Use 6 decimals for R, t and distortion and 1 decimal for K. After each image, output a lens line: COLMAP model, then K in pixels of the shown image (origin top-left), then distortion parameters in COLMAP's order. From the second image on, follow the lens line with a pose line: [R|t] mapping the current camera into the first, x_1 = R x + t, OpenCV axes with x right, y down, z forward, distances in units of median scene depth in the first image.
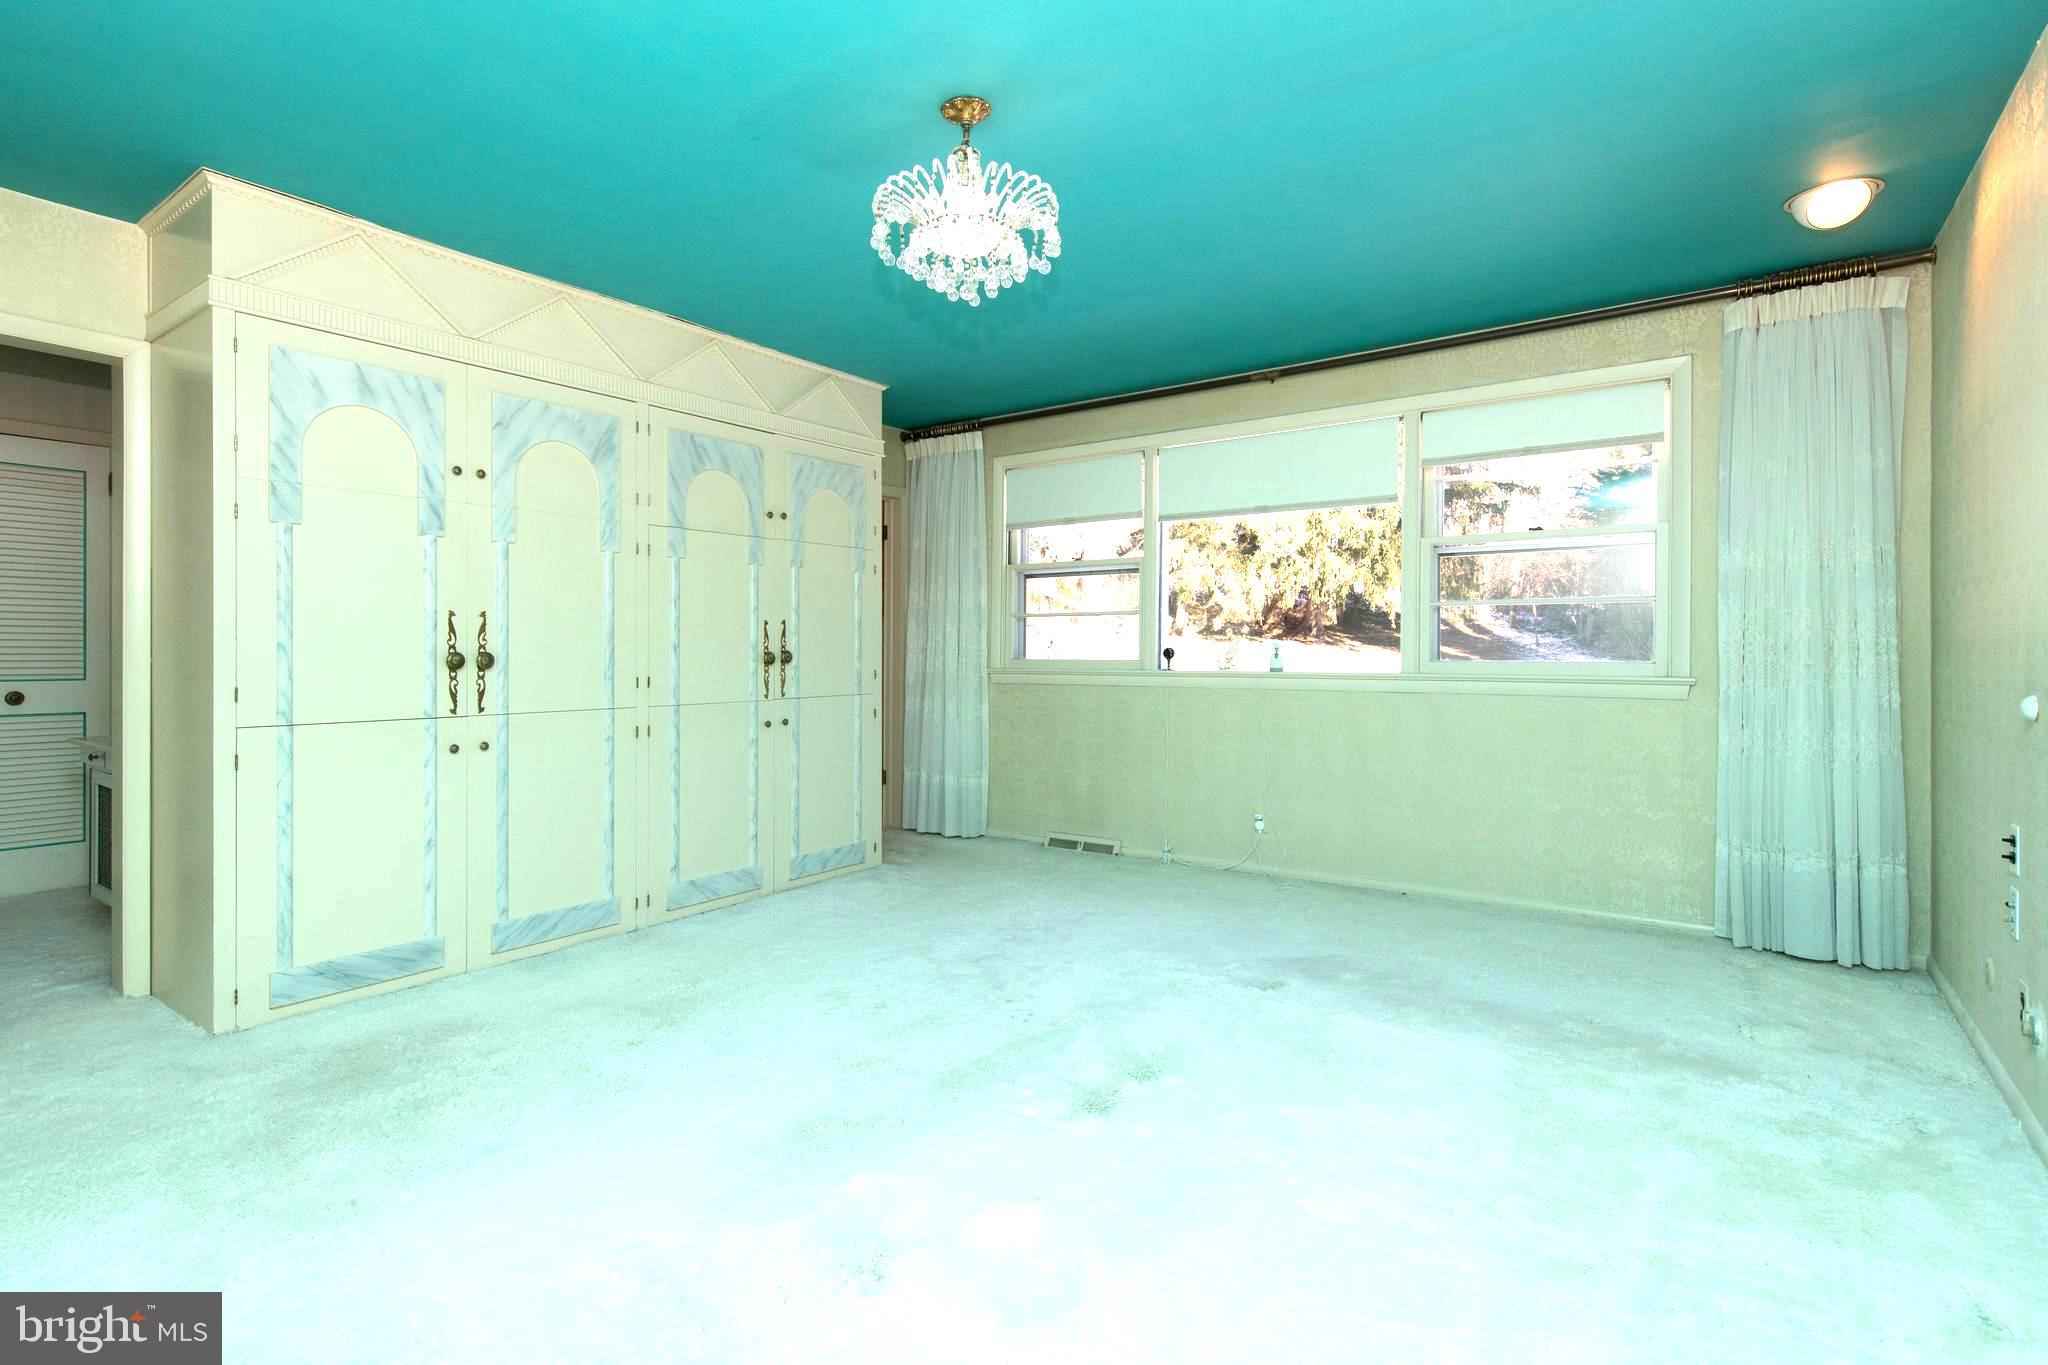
lens RADIAL K [[903.3, 0, 1019.6], [0, 903.3, 642.7], [0, 0, 1]] dist [0.003175, 0.000349]
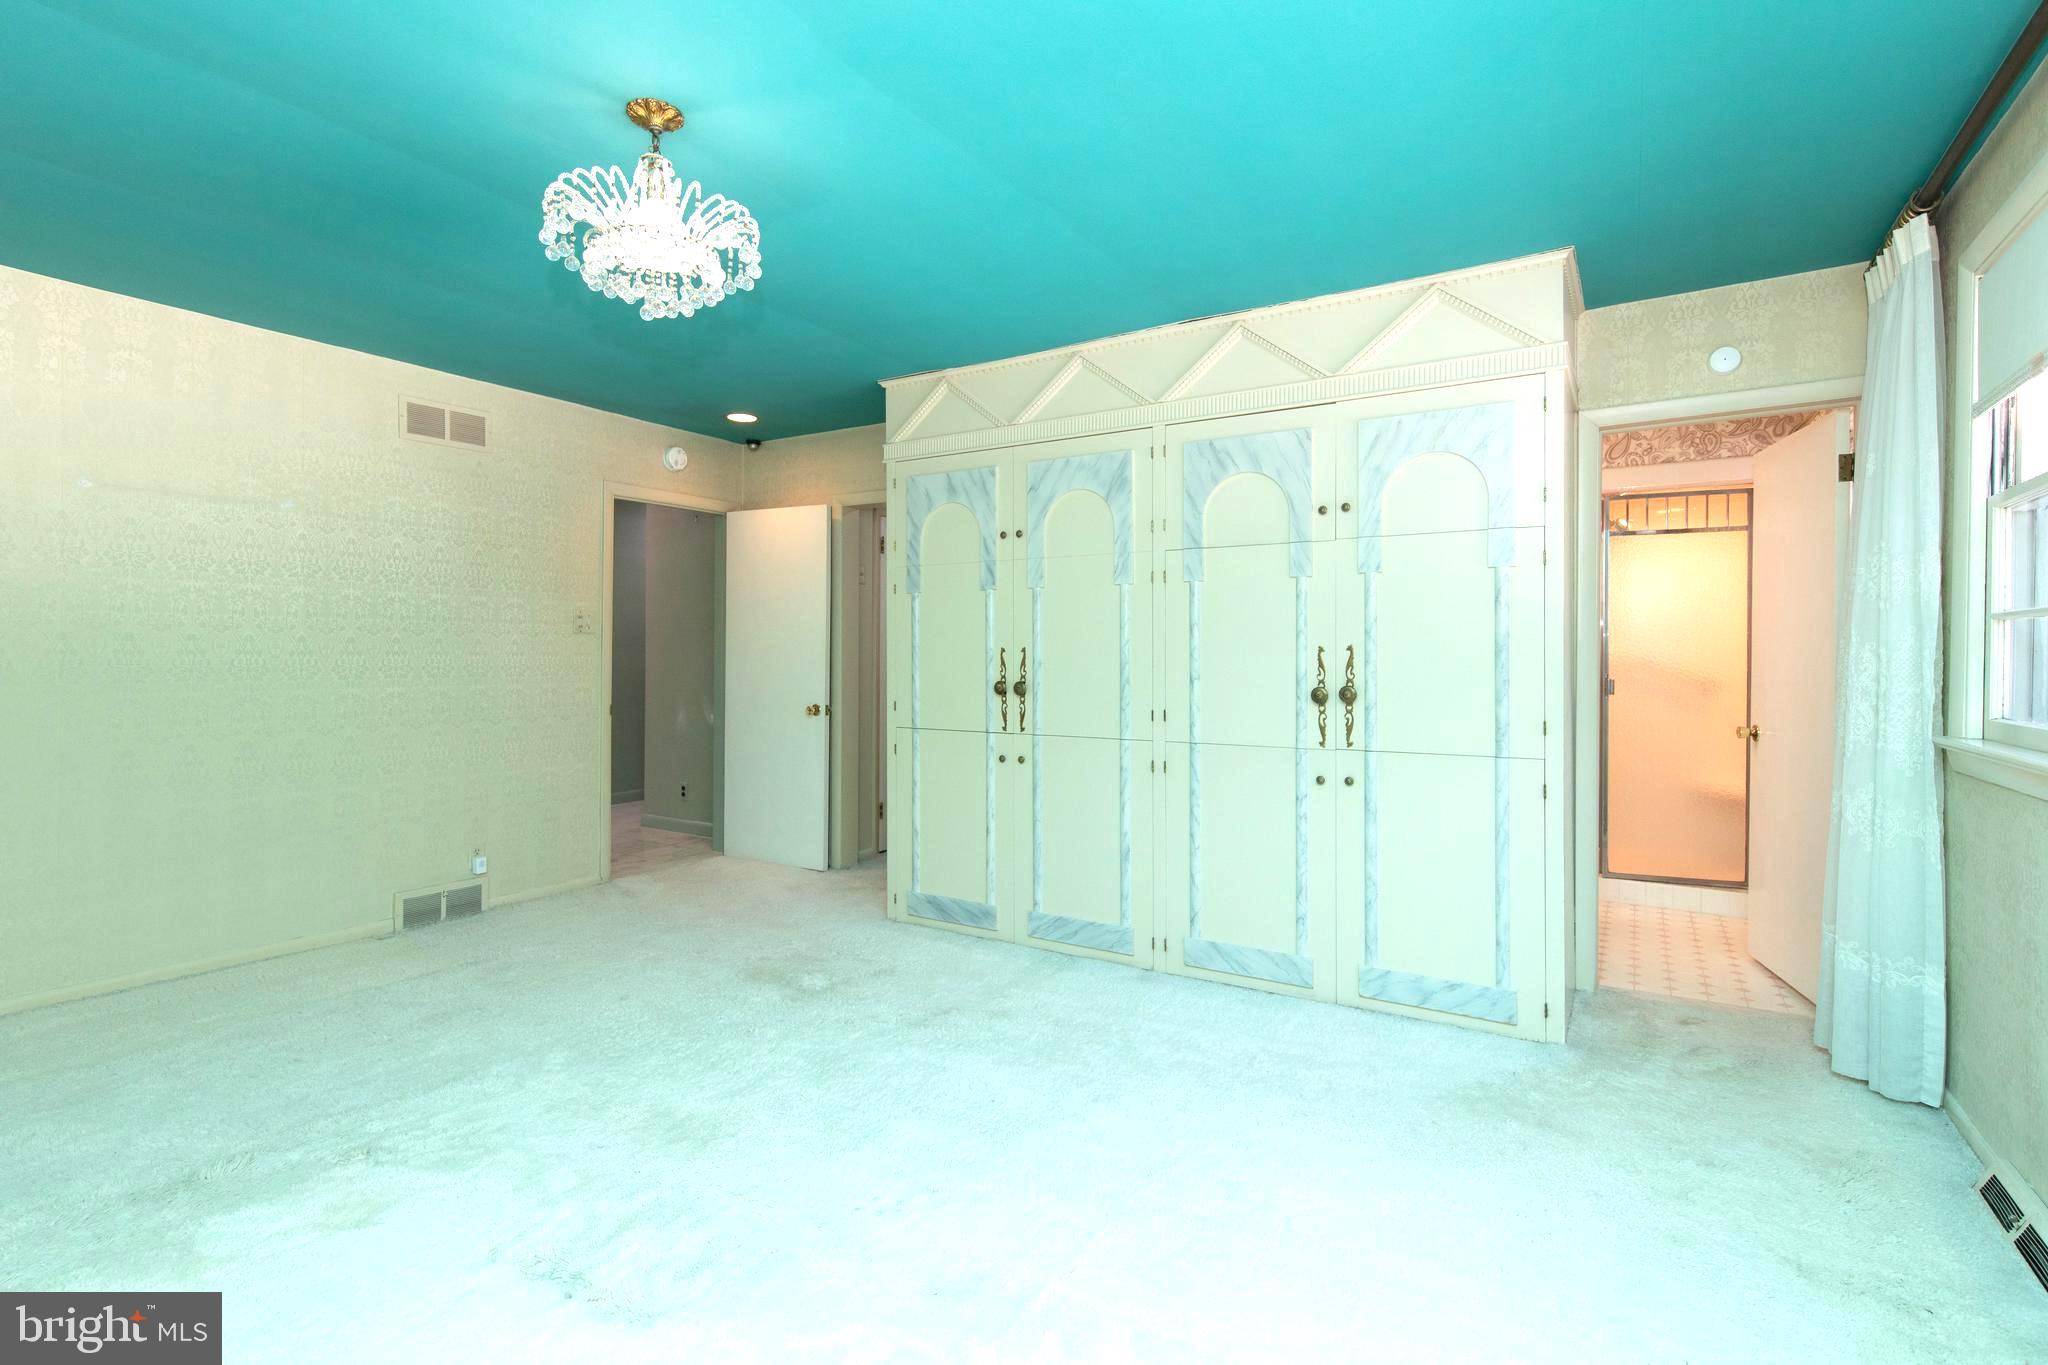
lens RADIAL K [[963.5, 0, 1028.4], [0, 963.5, 675.8], [0, 0, 1]] dist [0.006350, 0.000710]
pose [[0.107579, -0.000733, -0.994196, 0.637271], [-0.007448, 0.999971, -0.001543, 0.004638], [0.994169, 0.007571, 0.107570, 0.814926]]
